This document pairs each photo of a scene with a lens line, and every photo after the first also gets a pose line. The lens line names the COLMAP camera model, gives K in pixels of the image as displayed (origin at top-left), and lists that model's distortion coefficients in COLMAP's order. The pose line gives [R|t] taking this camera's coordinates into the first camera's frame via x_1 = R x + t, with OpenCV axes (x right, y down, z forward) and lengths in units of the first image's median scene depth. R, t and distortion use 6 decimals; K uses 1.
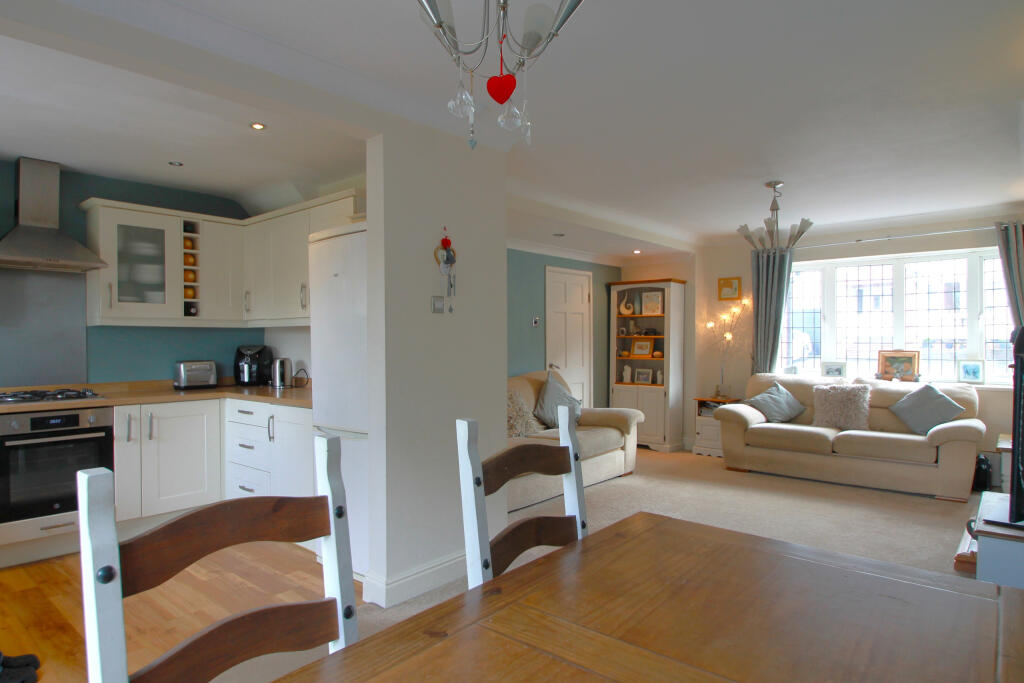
lens RADIAL K [[607.3, 0, 496.6], [0, 607.3, 343.8], [0, 0, 1]] dist [-0.020598, -0.000943]
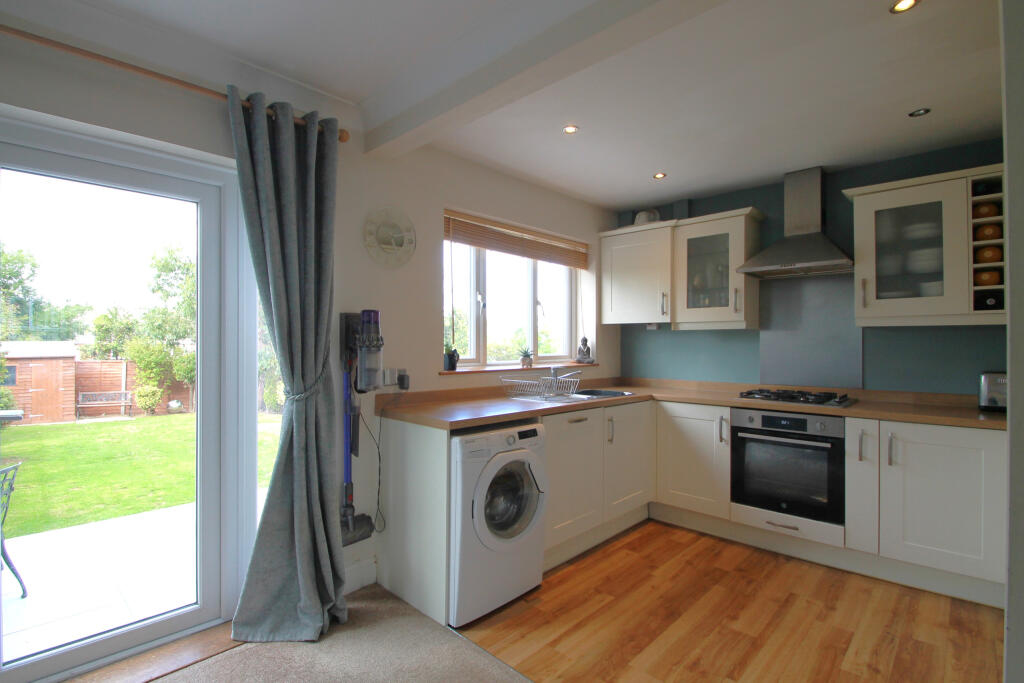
lens RADIAL K [[490.3, 0, 512.0], [0, 490.3, 341.5], [0, 0, 1]] dist [0.022868, -0.025713]
pose [[-0.028493, -0.000813, -0.999594, 0.152527], [-0.005480, 0.999985, -0.000657, -0.007204], [0.999579, 0.005459, -0.028497, 0.736656]]
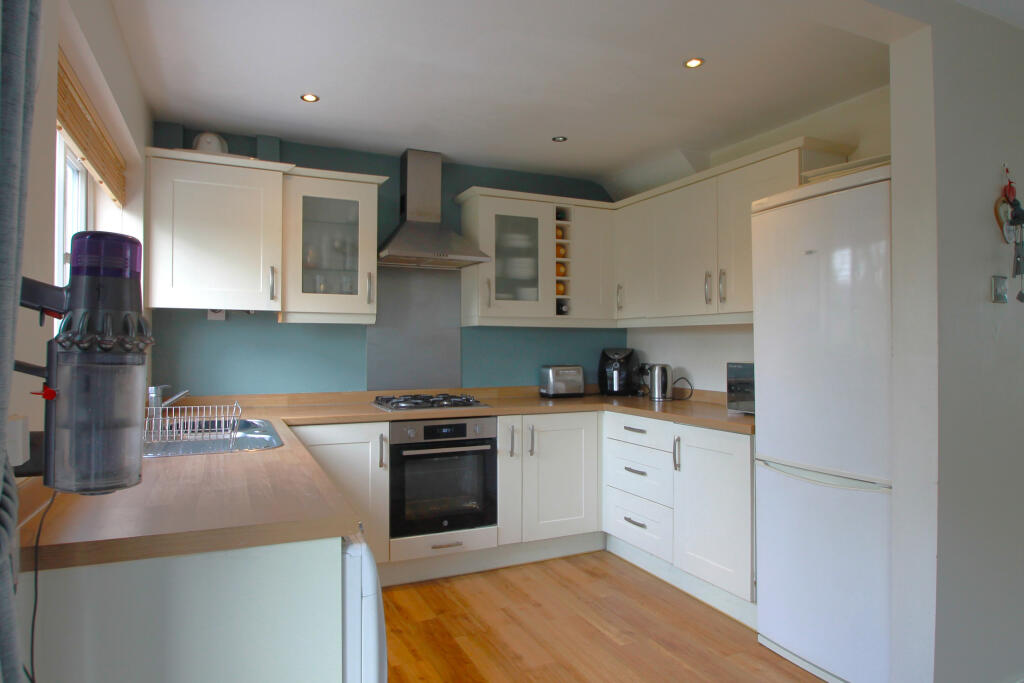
lens RADIAL K [[607.3, 0, 496.6], [0, 607.3, 343.8], [0, 0, 1]] dist [-0.020598, -0.000943]
pose [[0.912323, 0.006649, -0.409417, -0.376773], [-0.007821, 0.999969, -0.001188, -0.003121], [0.409396, 0.004286, 0.912347, 0.248673]]
